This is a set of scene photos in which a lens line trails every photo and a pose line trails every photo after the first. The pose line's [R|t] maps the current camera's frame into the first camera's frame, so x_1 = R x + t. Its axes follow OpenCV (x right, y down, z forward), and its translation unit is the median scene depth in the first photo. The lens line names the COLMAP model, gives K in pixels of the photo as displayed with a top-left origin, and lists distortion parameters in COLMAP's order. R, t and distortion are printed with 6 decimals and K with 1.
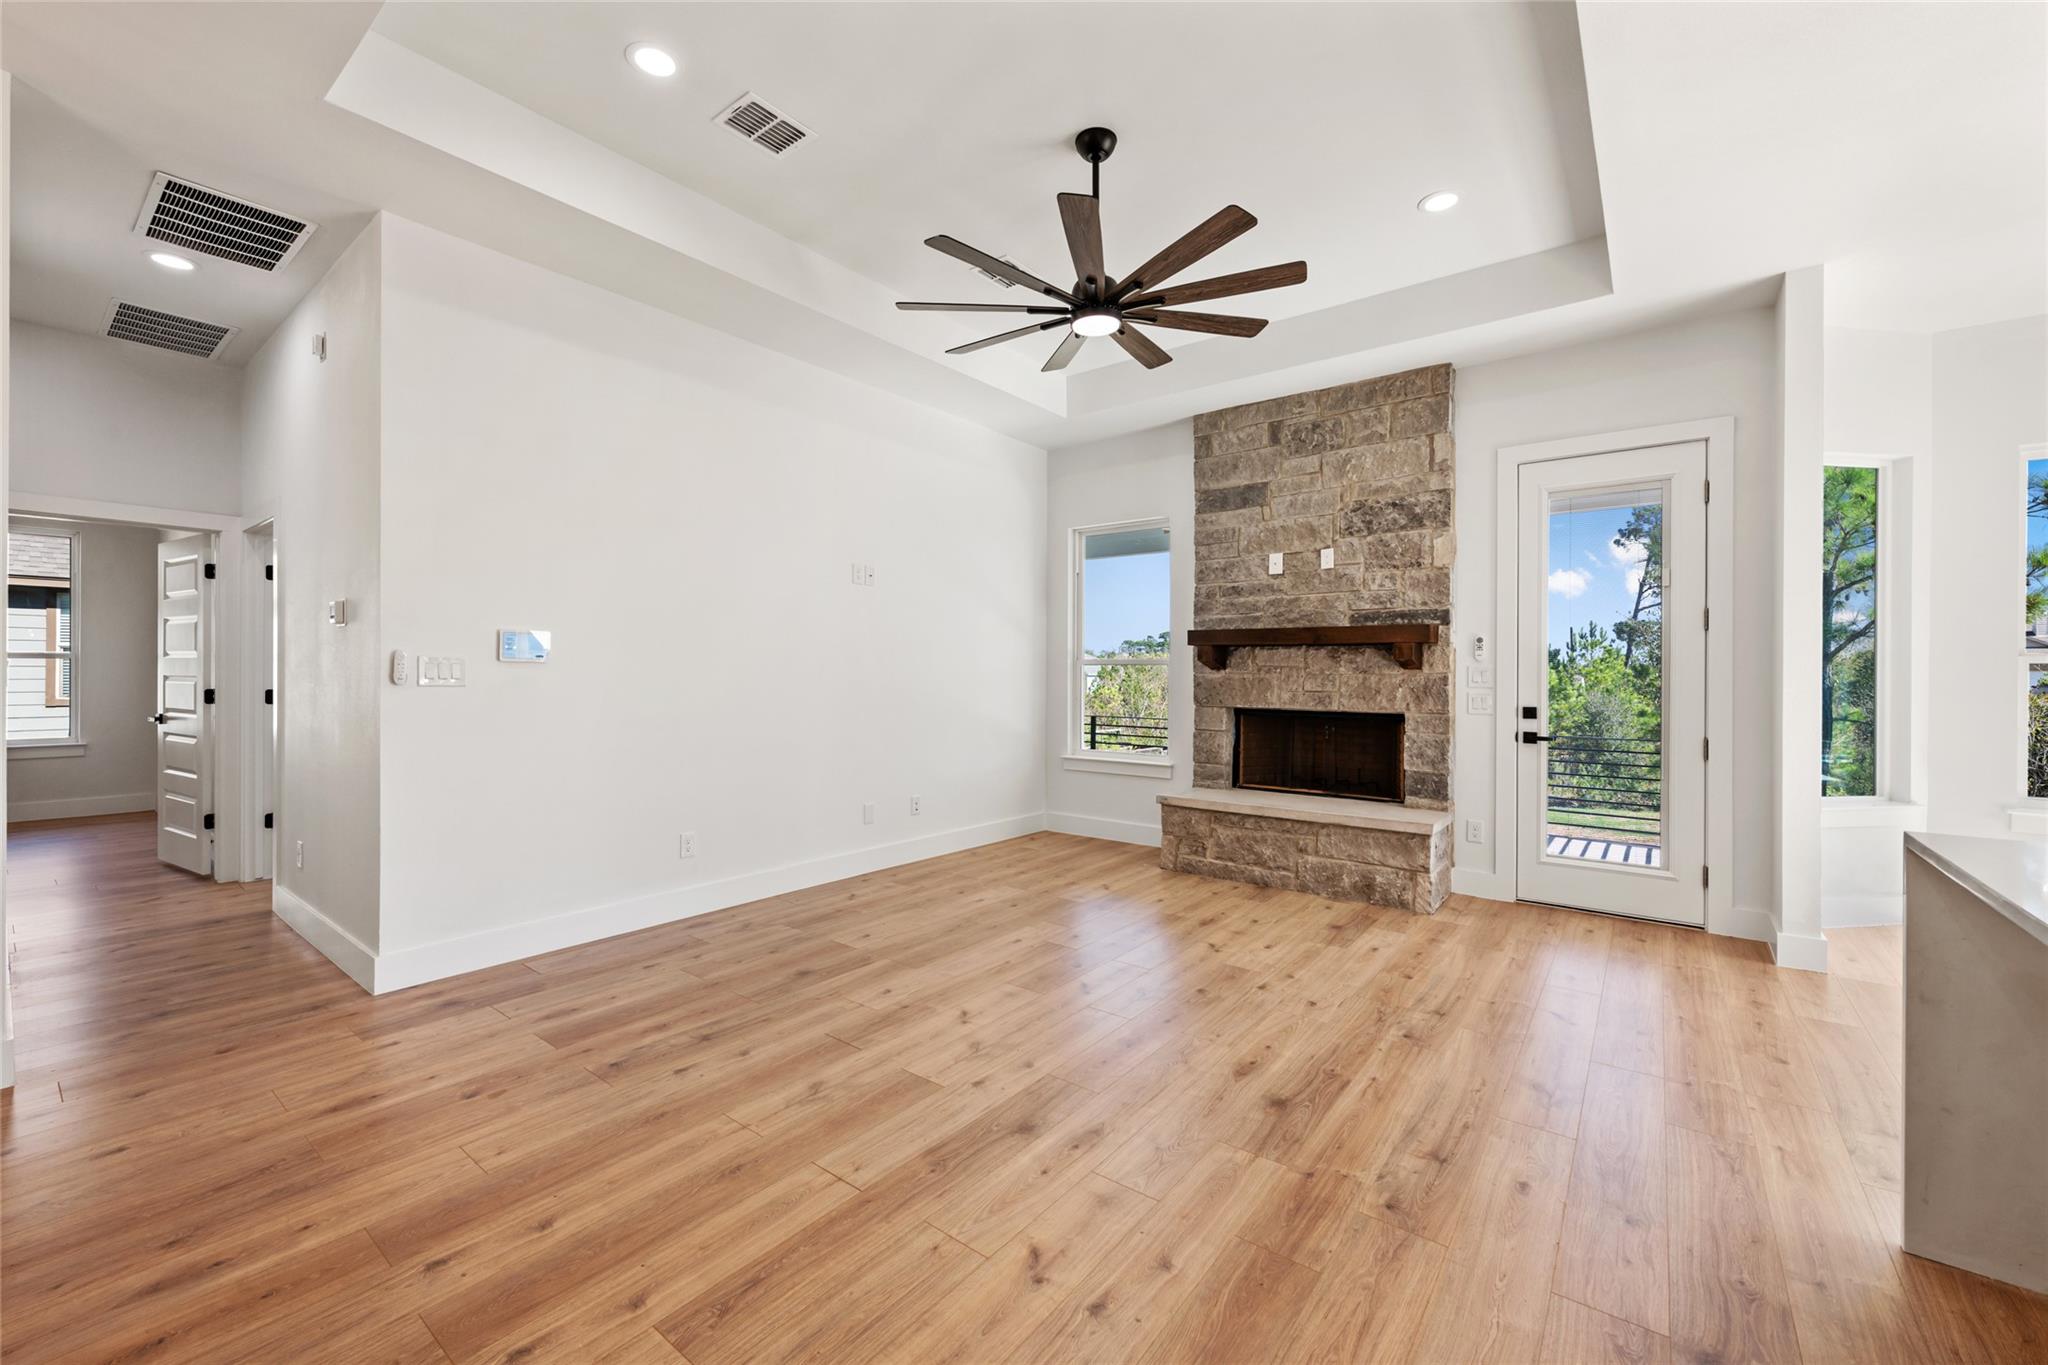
lens RADIAL K [[818.1, 0, 1016.7], [0, 818.1, 673.7], [0, 0, 1]] dist [-0.001206, -0.000071]
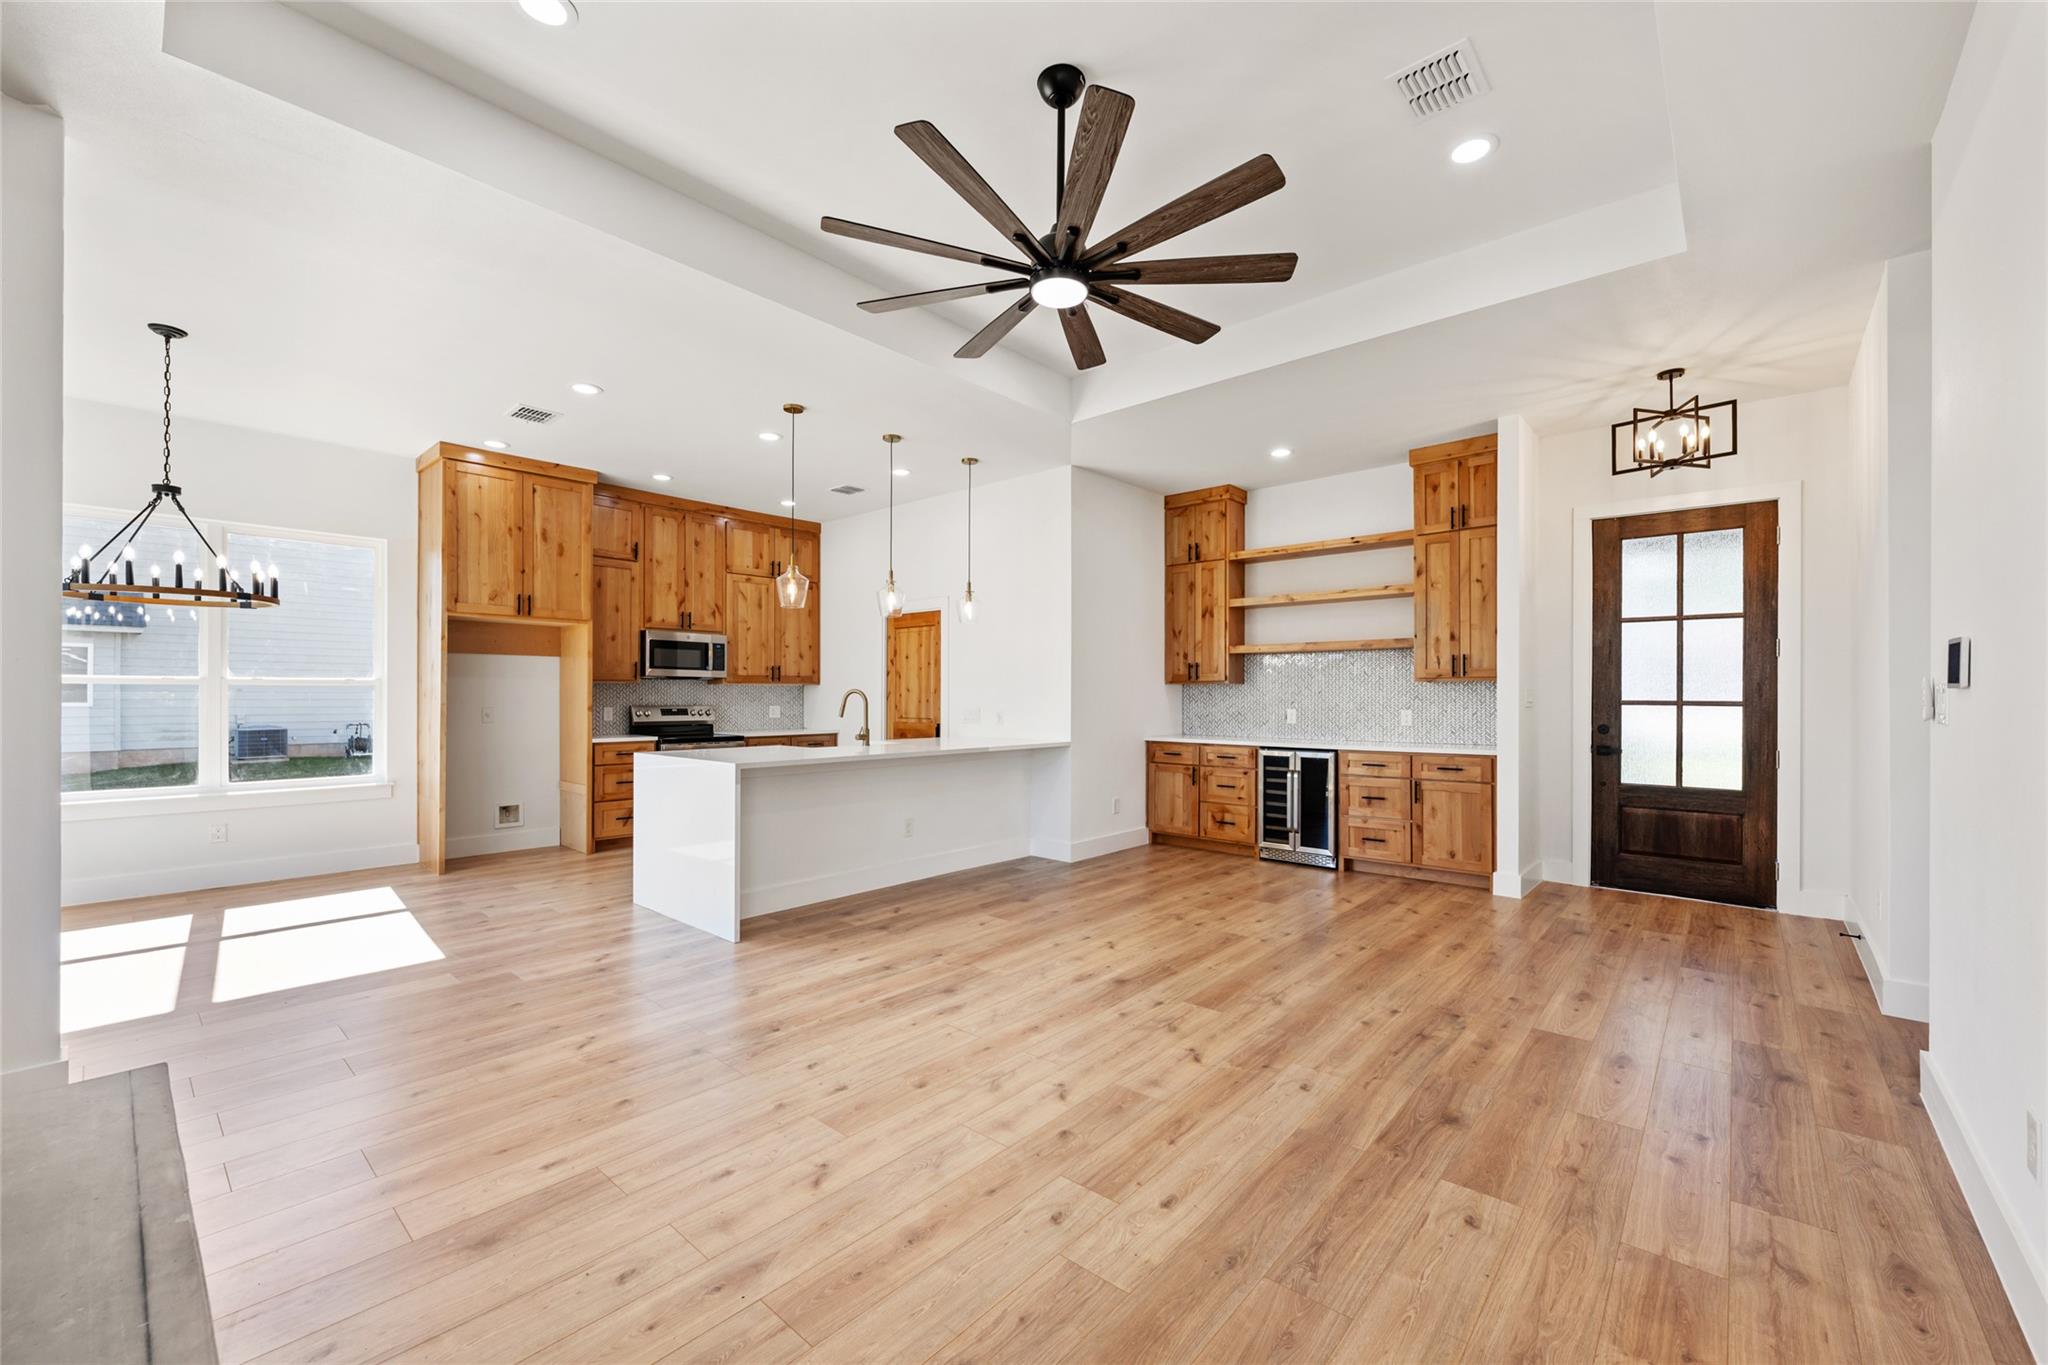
lens RADIAL K [[815.2, 0, 1025.4], [0, 815.2, 696.1], [0, 0, 1]] dist [-0.001598, 0.000182]
pose [[-0.998444, -0.009010, 0.055029, 0.055155], [-0.009013, 0.999959, 0.000197, -0.002127], [-0.055029, -0.000299, -0.998485, 1.250367]]
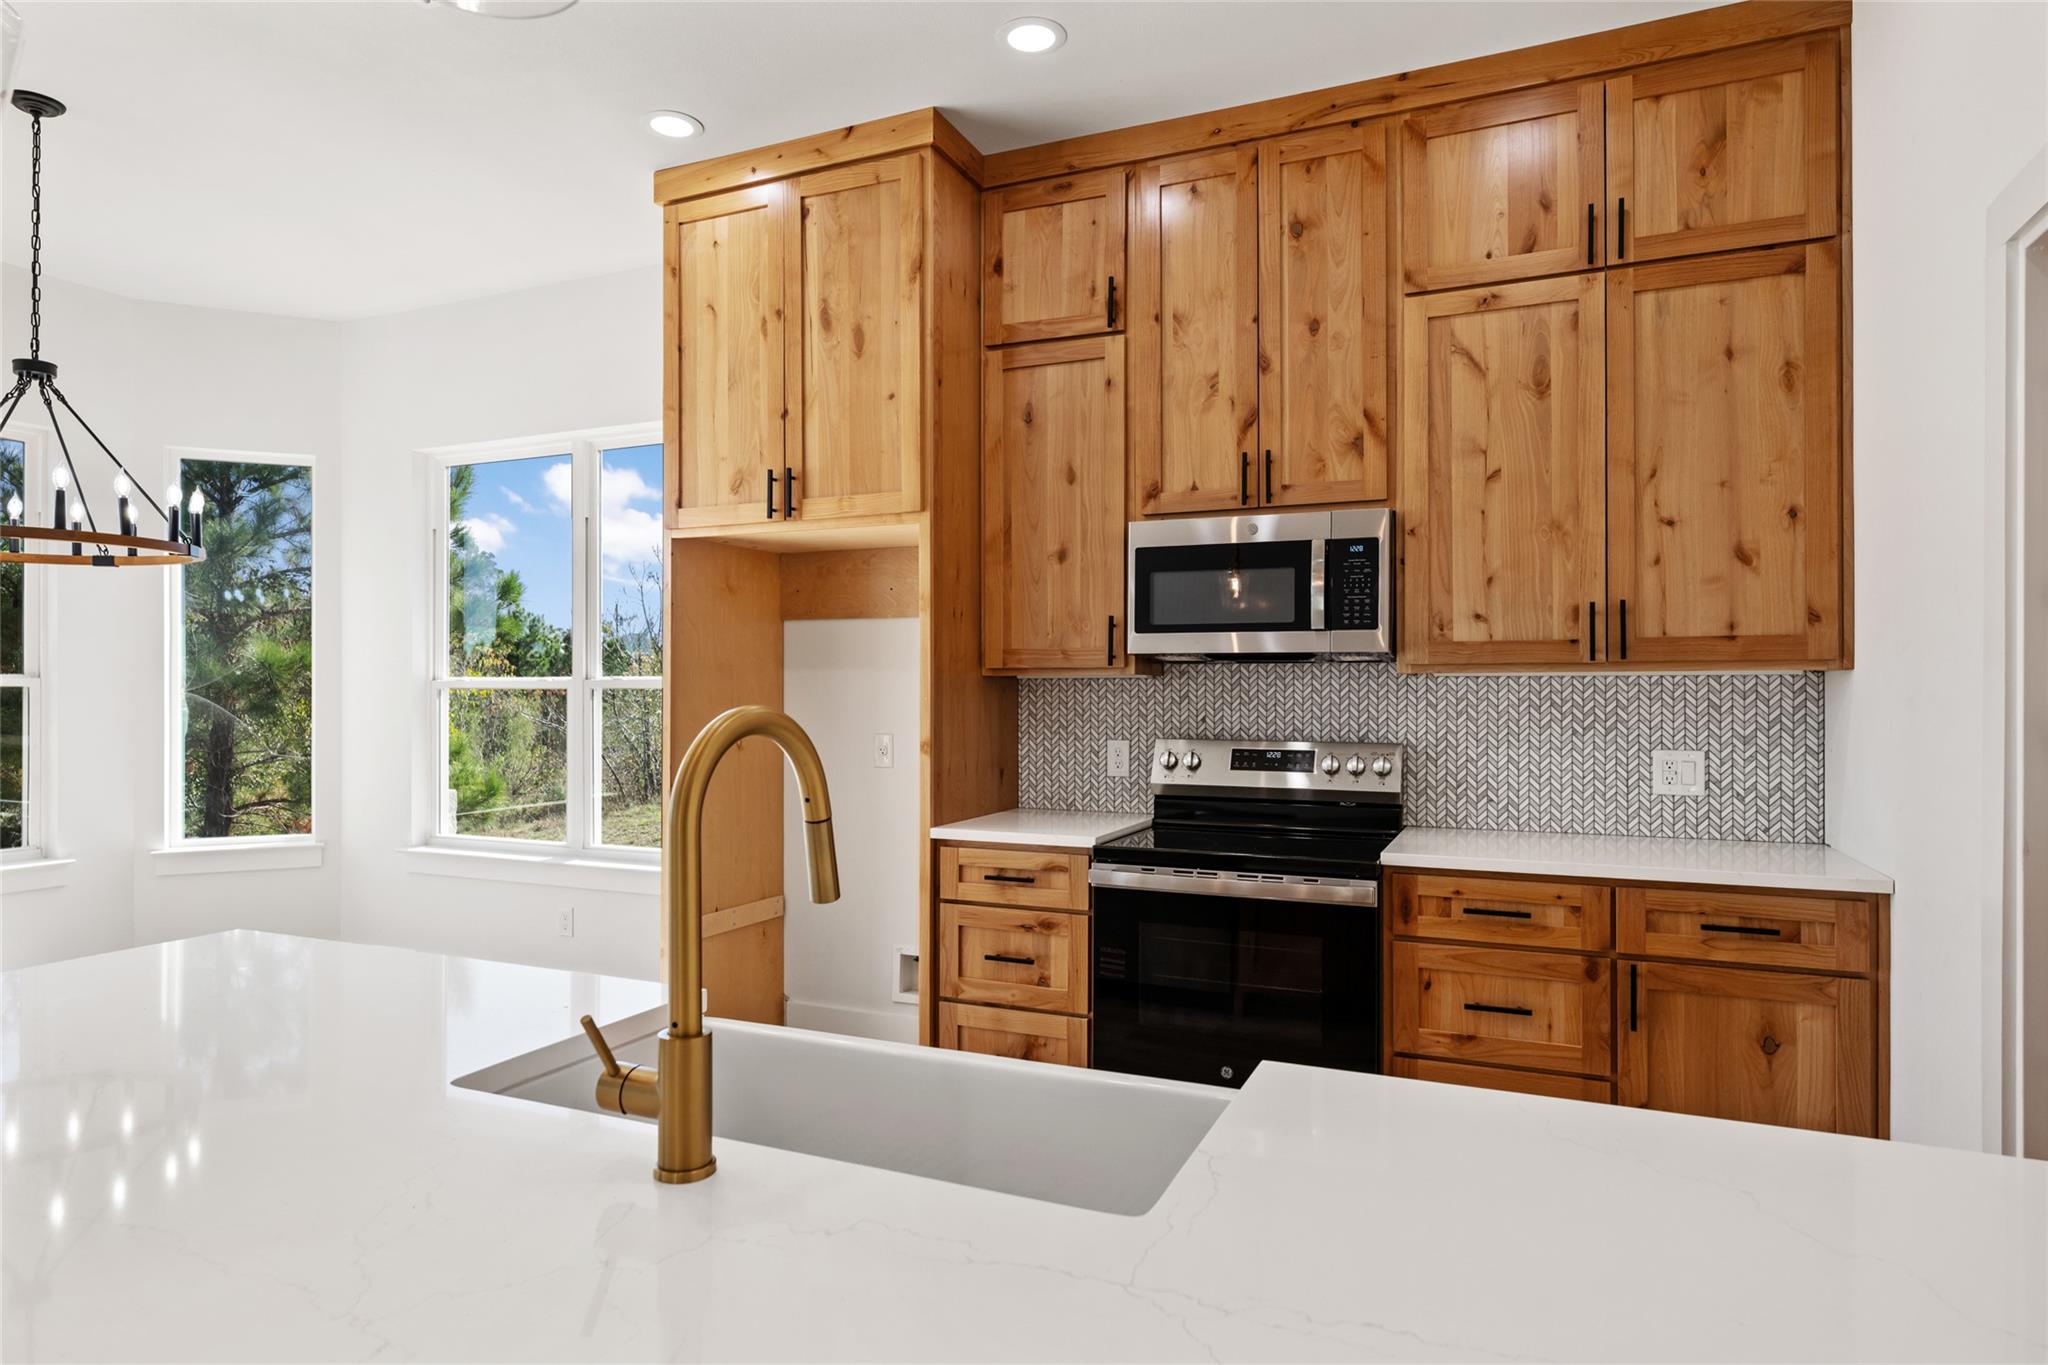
lens RADIAL K [[1160.8, 0, 1022.6], [0, 1160.8, 684.9], [0, 0, 1]] dist [-0.000670, -0.000498]
pose [[-0.256426, -0.002953, 0.966559, 0.138233], [-0.002999, 0.999993, 0.002260, -0.014892], [-0.966559, -0.002319, -0.256433, 0.056476]]
